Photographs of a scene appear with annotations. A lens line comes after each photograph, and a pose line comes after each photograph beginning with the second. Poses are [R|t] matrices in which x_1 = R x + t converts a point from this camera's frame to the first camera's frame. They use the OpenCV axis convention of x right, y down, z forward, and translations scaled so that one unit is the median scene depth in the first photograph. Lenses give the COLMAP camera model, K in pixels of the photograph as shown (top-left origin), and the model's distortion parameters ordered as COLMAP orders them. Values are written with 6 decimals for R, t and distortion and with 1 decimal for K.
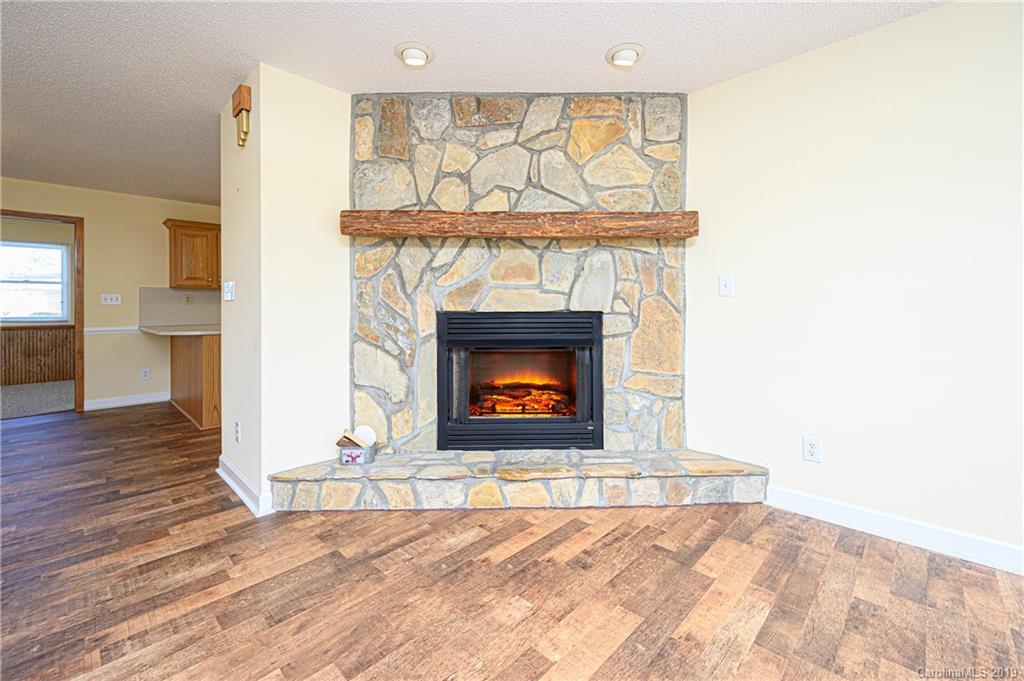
lens RADIAL K [[427.4, 0, 529.6], [0, 427.4, 303.6], [0, 0, 1]] dist [-0.010883, -0.000050]
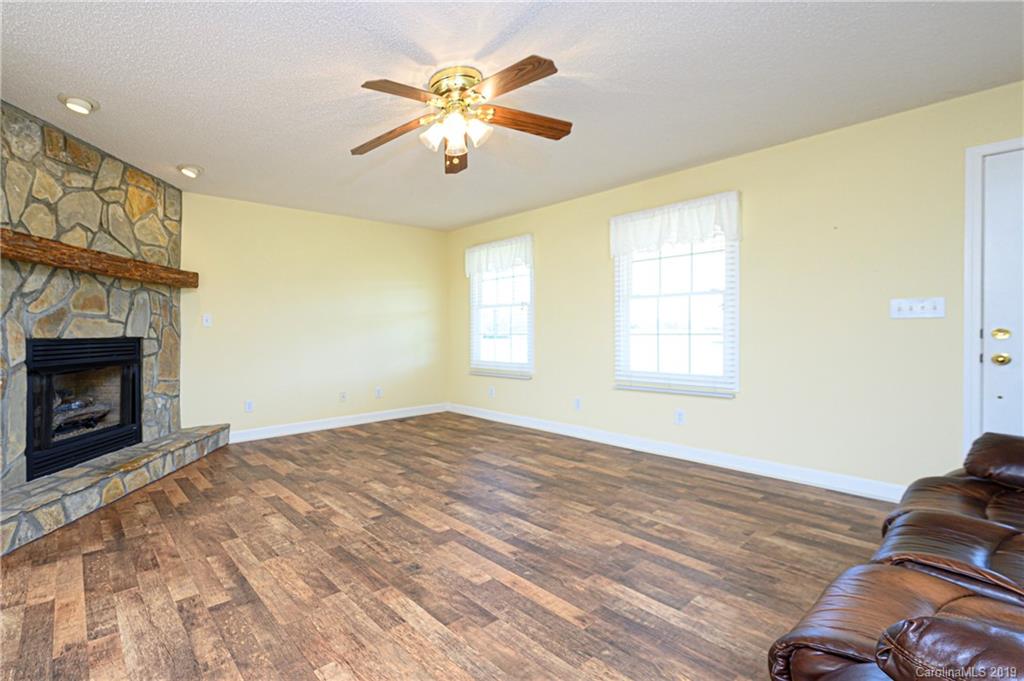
lens RADIAL K [[413.7, 0, 515.7], [0, 413.7, 333.7], [0, 0, 1]] dist [0.000943, 0.000007]
pose [[-0.115855, -0.002215, 0.993264, -1.266059], [0.002504, 0.999994, 0.002522, 0.007598], [-0.993263, 0.002779, -0.115849, 0.007627]]
